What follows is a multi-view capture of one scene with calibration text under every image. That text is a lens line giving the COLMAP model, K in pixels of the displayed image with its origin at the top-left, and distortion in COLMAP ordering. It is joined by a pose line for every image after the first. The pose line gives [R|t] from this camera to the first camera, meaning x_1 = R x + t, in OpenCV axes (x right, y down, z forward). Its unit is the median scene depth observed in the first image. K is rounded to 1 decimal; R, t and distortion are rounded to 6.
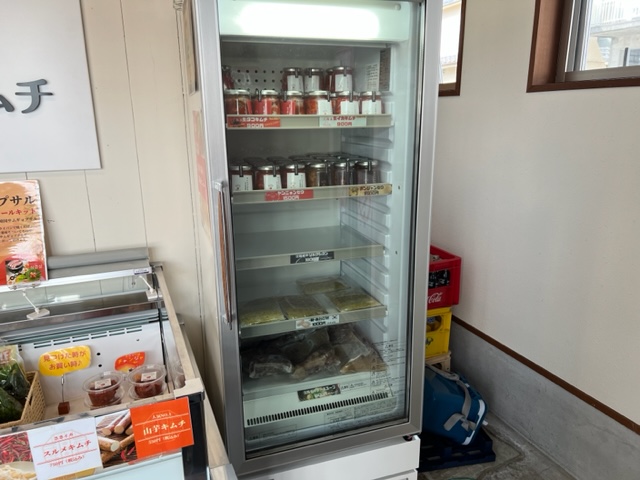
lens RADIAL K [[481.3, 0, 334.9], [0, 481.3, 242.9], [0, 0, 1]] dist [0.044838, -0.057489]
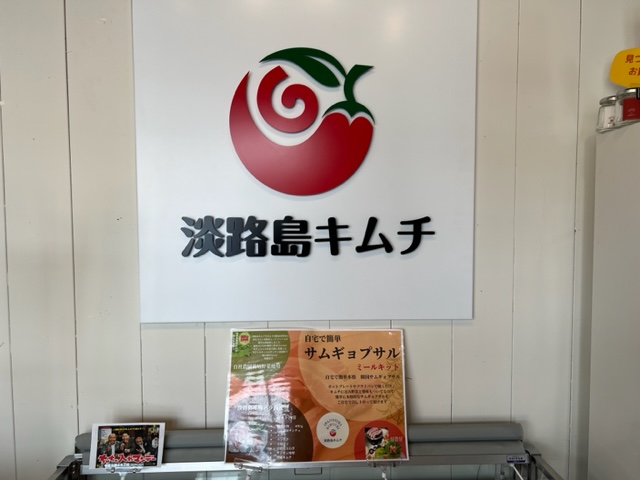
lens RADIAL K [[481.3, 0, 324.7], [0, 481.3, 235.9], [0, 0, 1]] dist [0.044838, -0.057489]
pose [[0.934801, 0.019263, -0.354648, -0.451941], [-0.091045, 0.978160, -0.186853, -0.121783], [0.343303, 0.206959, 0.916139, 0.148329]]
